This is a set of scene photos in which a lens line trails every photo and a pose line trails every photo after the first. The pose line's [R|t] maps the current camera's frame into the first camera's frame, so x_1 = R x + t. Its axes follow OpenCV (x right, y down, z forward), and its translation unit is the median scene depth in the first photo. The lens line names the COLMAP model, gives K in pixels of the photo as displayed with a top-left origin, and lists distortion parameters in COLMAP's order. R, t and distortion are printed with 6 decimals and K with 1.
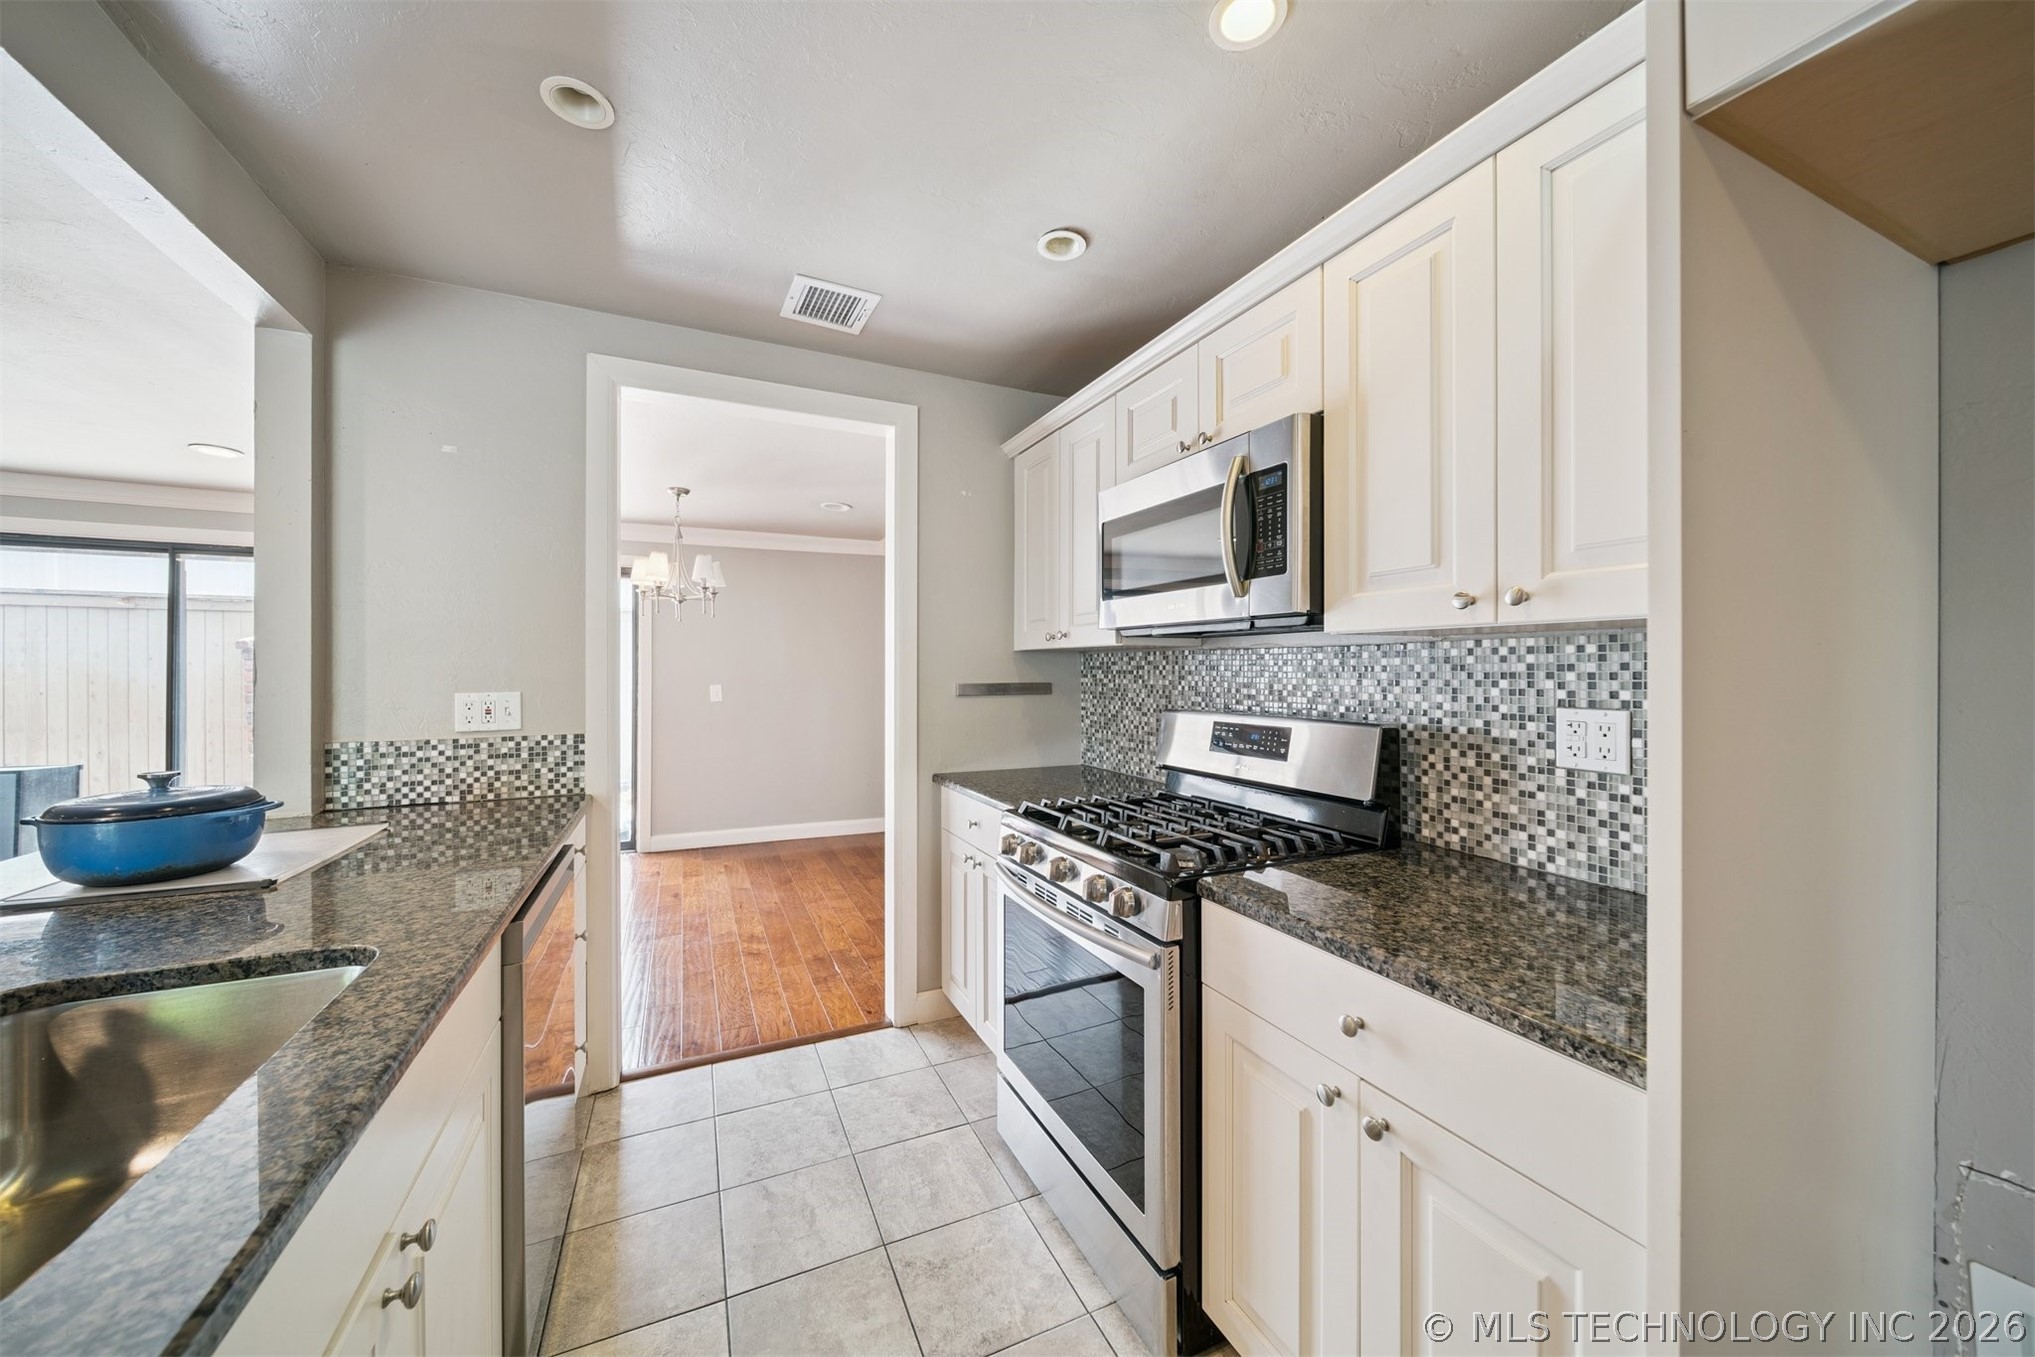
lens RADIAL K [[714.0, 0, 1003.2], [0, 714.0, 664.1], [0, 0, 1]] dist [-0.001122, -0.000387]
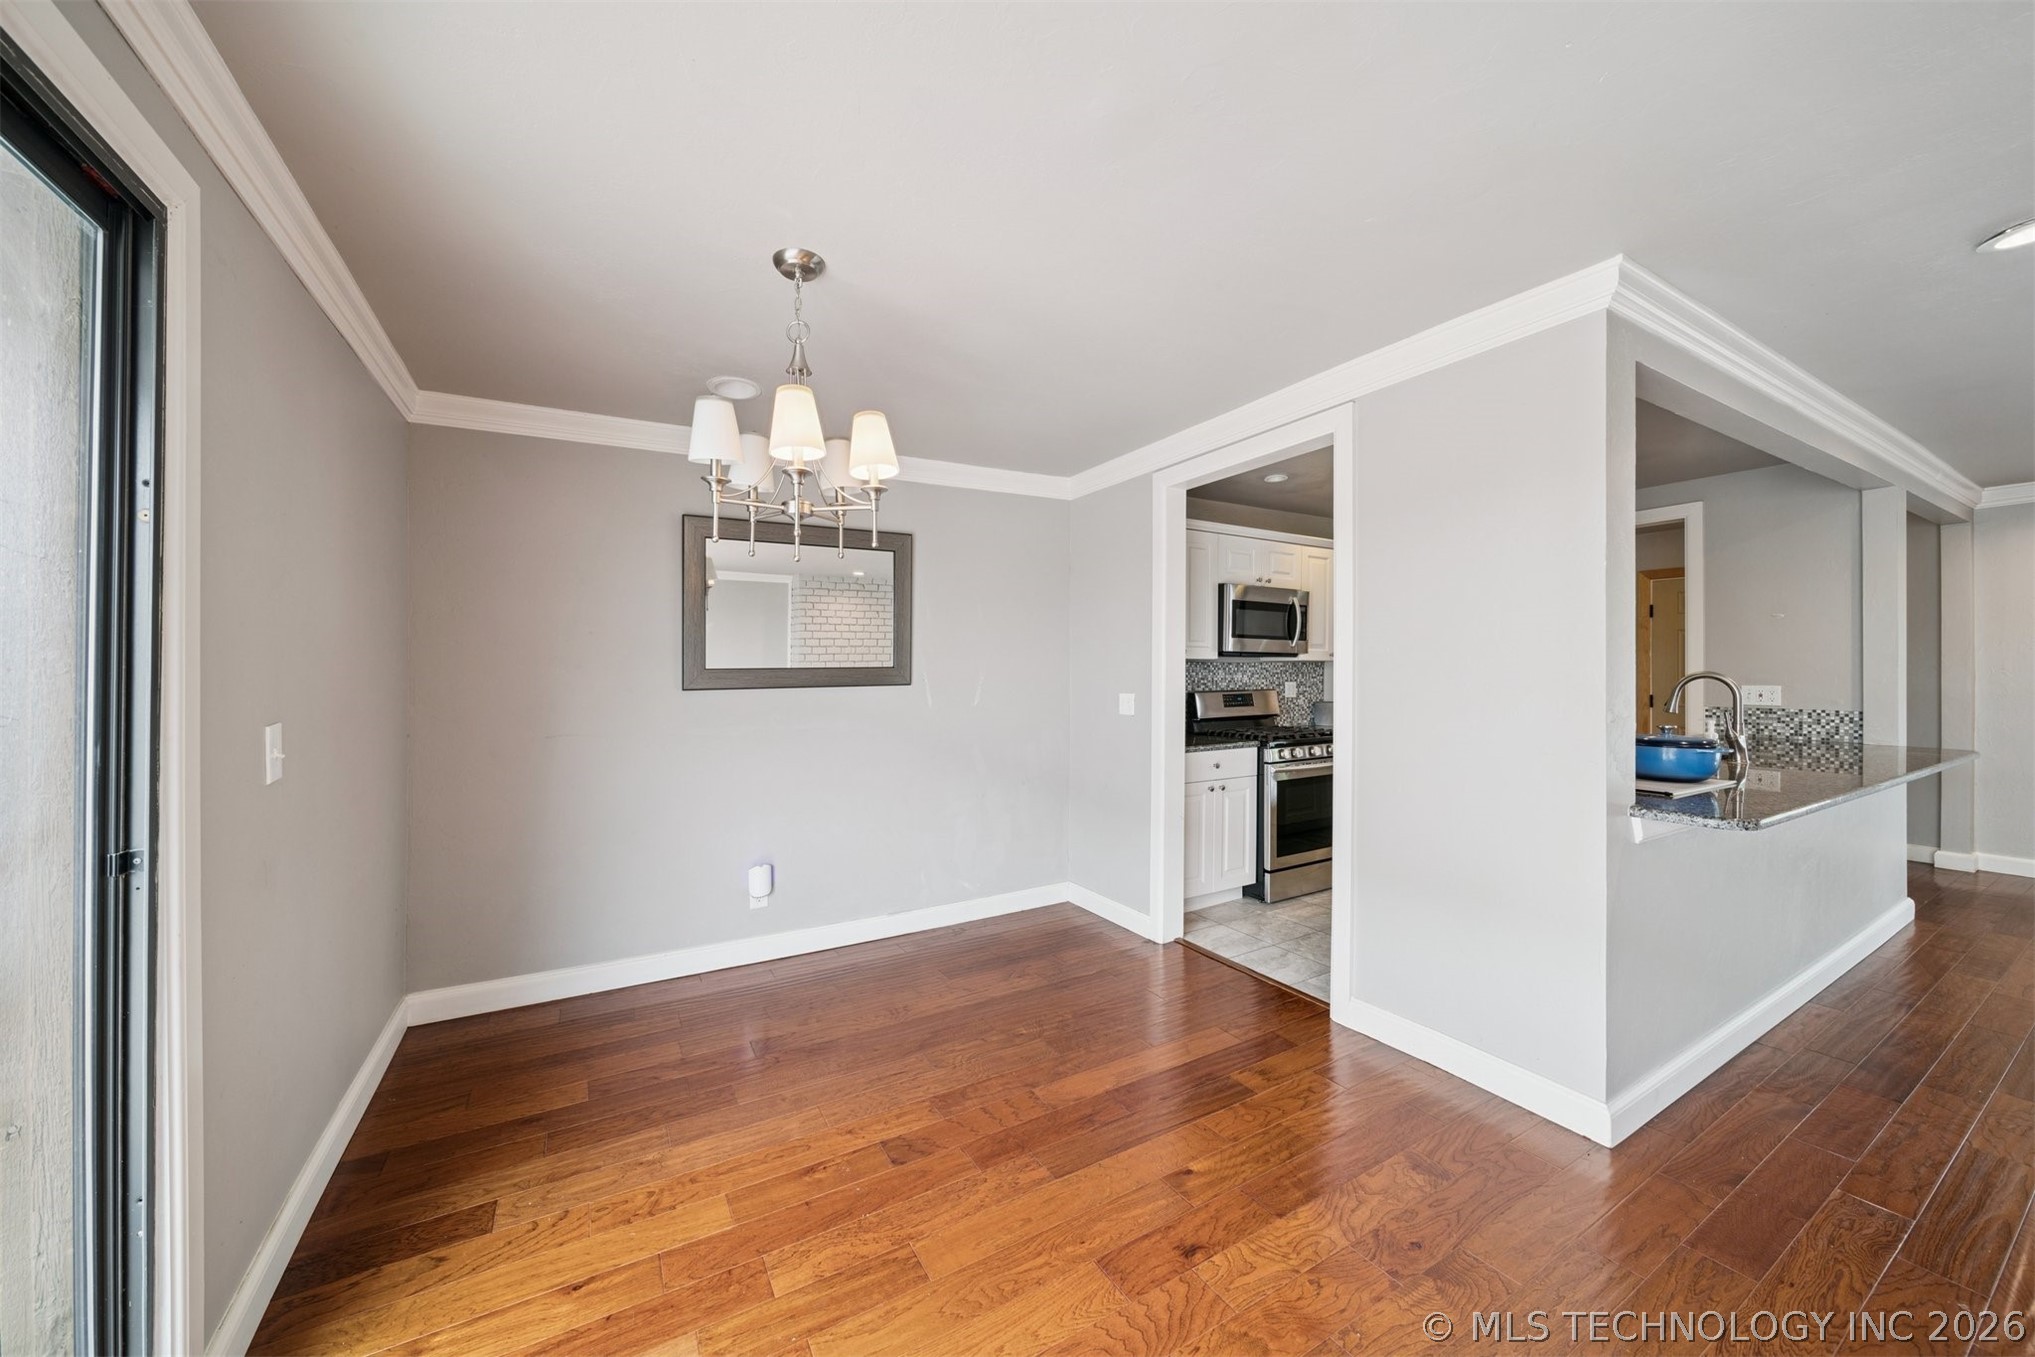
lens RADIAL K [[714.0, 0, 1003.2], [0, 714.0, 664.1], [0, 0, 1]] dist [-0.001122, -0.000387]
pose [[-0.096835, 0.014949, 0.995188, -2.212072], [-0.004456, 0.999871, -0.015453, 0.026213], [-0.995290, -0.005931, -0.096756, 2.228059]]
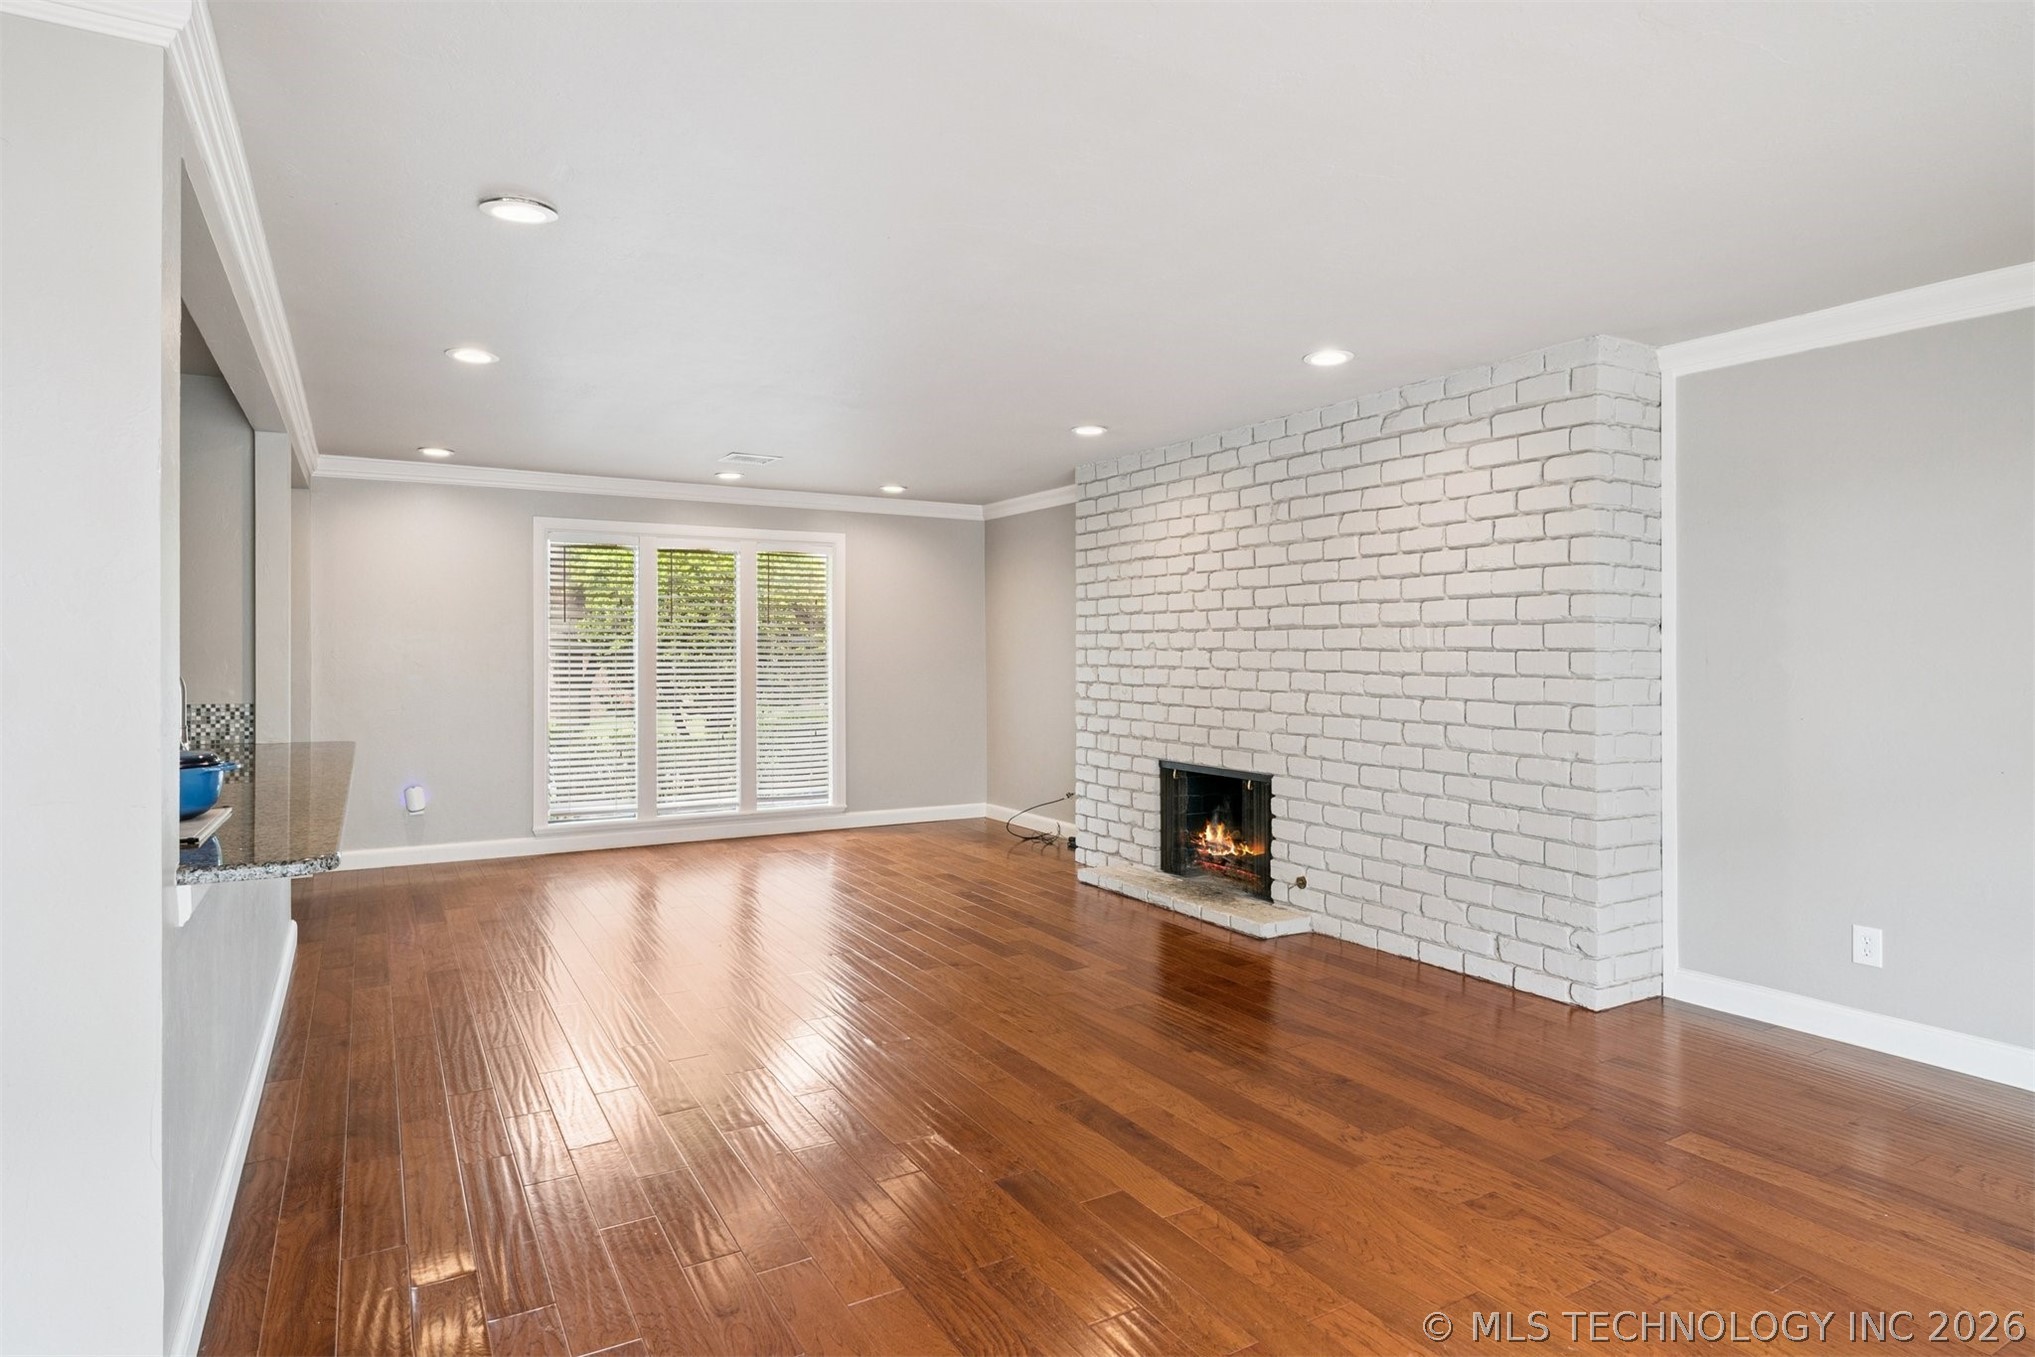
lens RADIAL K [[1102.3, 0, 993.7], [0, 1102.3, 650.3], [0, 0, 1]] dist [0.001106, 0.000596]
pose [[-0.995646, 0.002300, -0.093188, -1.877340], [0.003286, 0.999940, -0.010421, 0.027958], [0.093158, -0.010682, -0.995594, 2.286551]]
